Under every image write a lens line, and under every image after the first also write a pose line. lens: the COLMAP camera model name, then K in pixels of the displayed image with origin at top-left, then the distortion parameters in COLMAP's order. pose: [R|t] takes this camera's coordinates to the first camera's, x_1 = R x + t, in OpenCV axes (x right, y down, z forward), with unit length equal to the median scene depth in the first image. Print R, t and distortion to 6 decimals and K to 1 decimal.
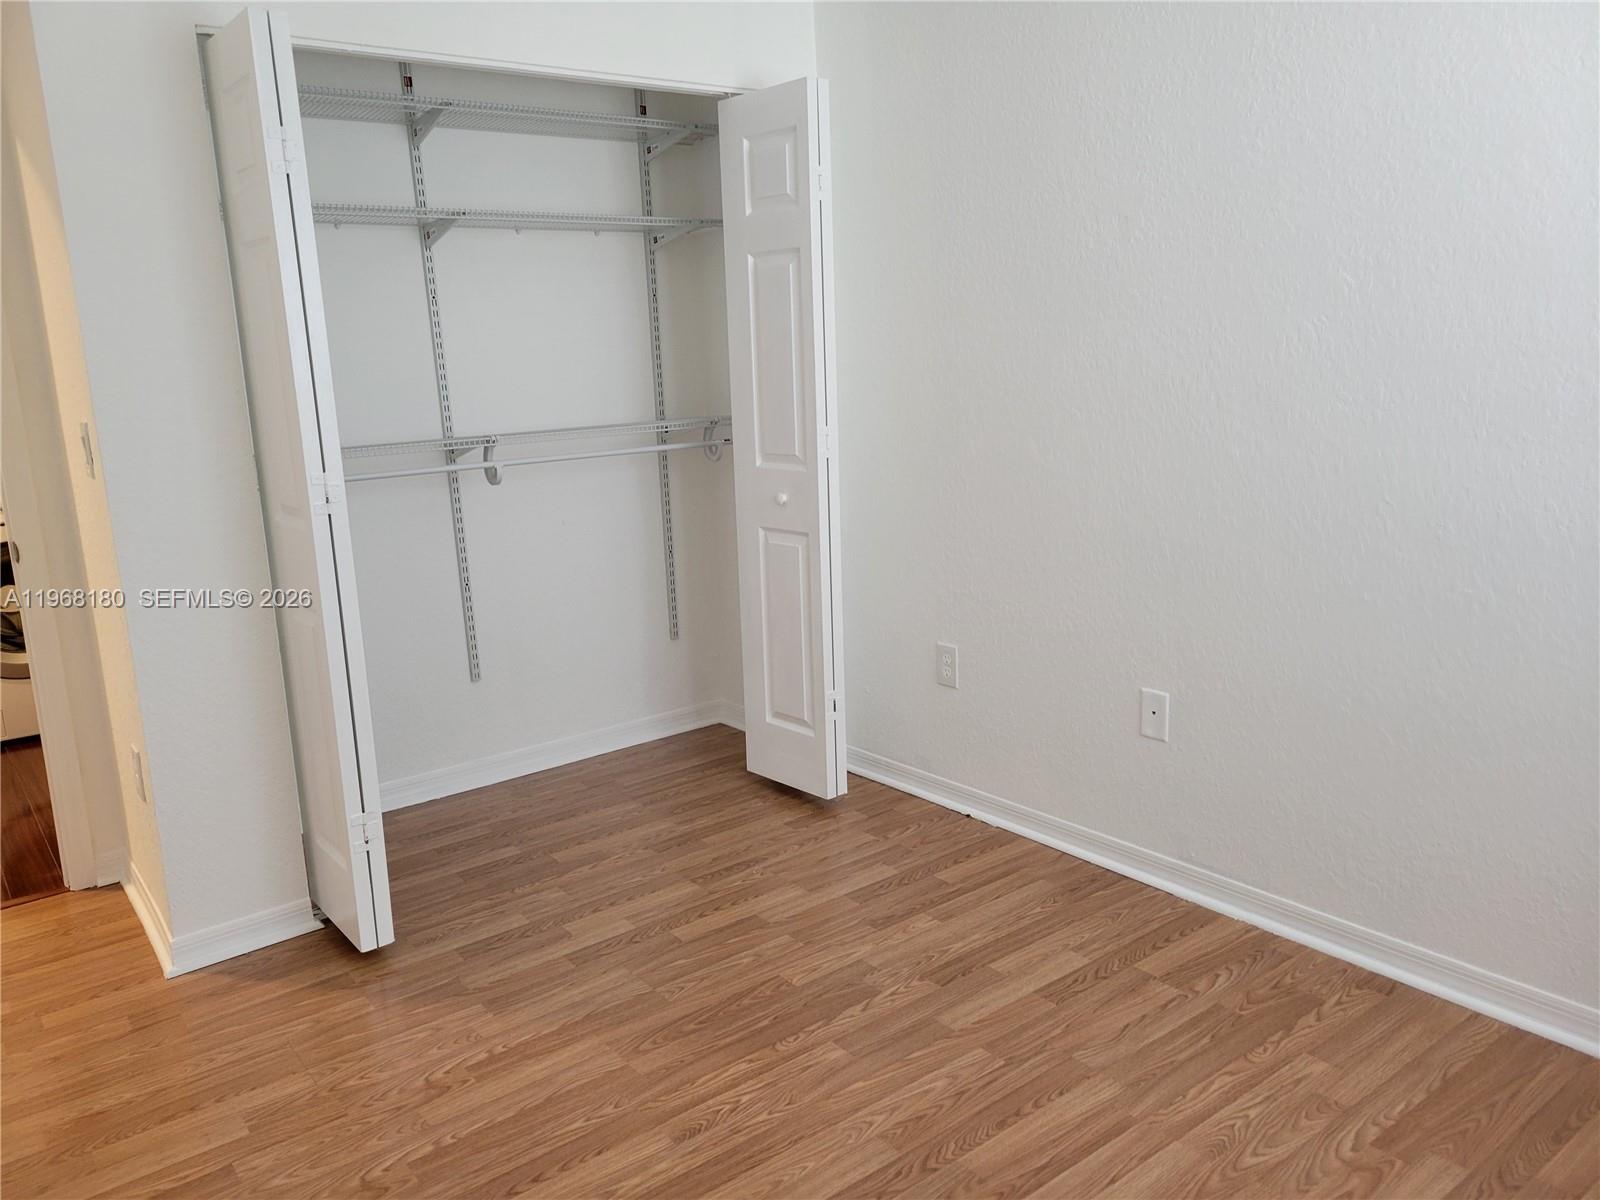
lens RADIAL K [[1193.0, 0, 781.1], [0, 1193.0, 589.8], [0, 0, 1]] dist [0.053573, -0.037506]
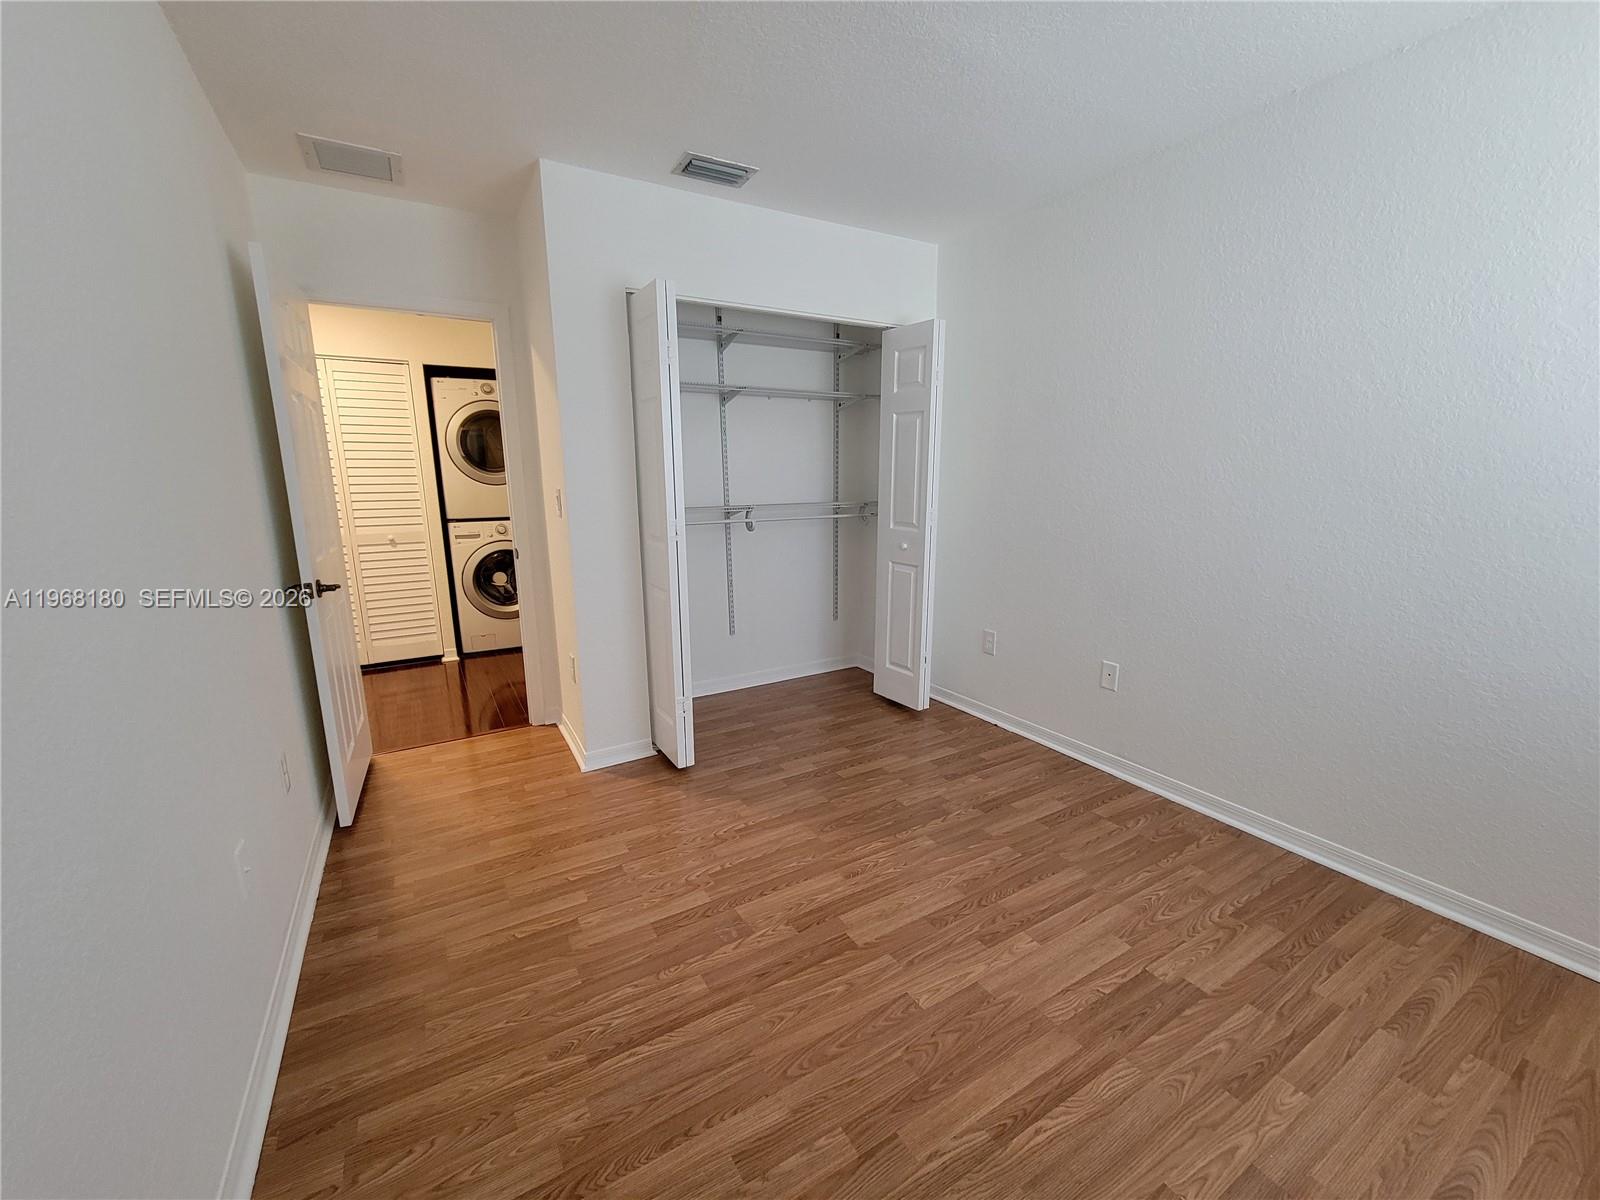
lens RADIAL K [[651.1, 0, 808.5], [0, 651.1, 606.8], [0, 0, 1]] dist [-0.000358, -0.000111]
pose [[0.993613, 0.060101, -0.095504, -0.046443], [-0.058935, 0.998149, 0.014986, 0.011222], [0.096228, -0.009262, 0.995316, -0.017130]]
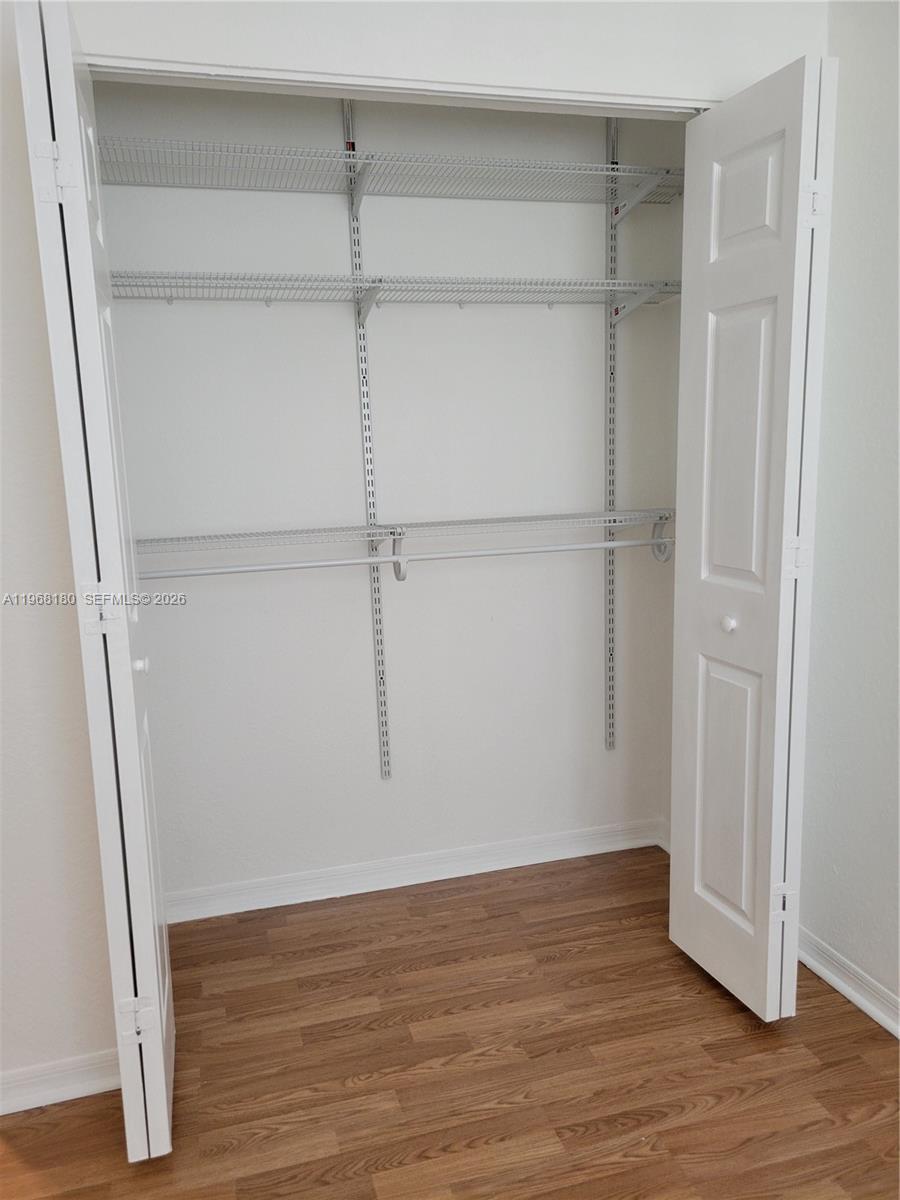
lens RADIAL K [[894.7, 0, 438.8], [0, 894.7, 598.3], [0, 0, 1]] dist [0.053573, -0.037506]
pose [[0.930690, 0.074059, -0.358234, 0.034679], [-0.080630, 0.996738, -0.003417, -0.080323], [0.356813, 0.032064, 0.933626, 0.407186]]
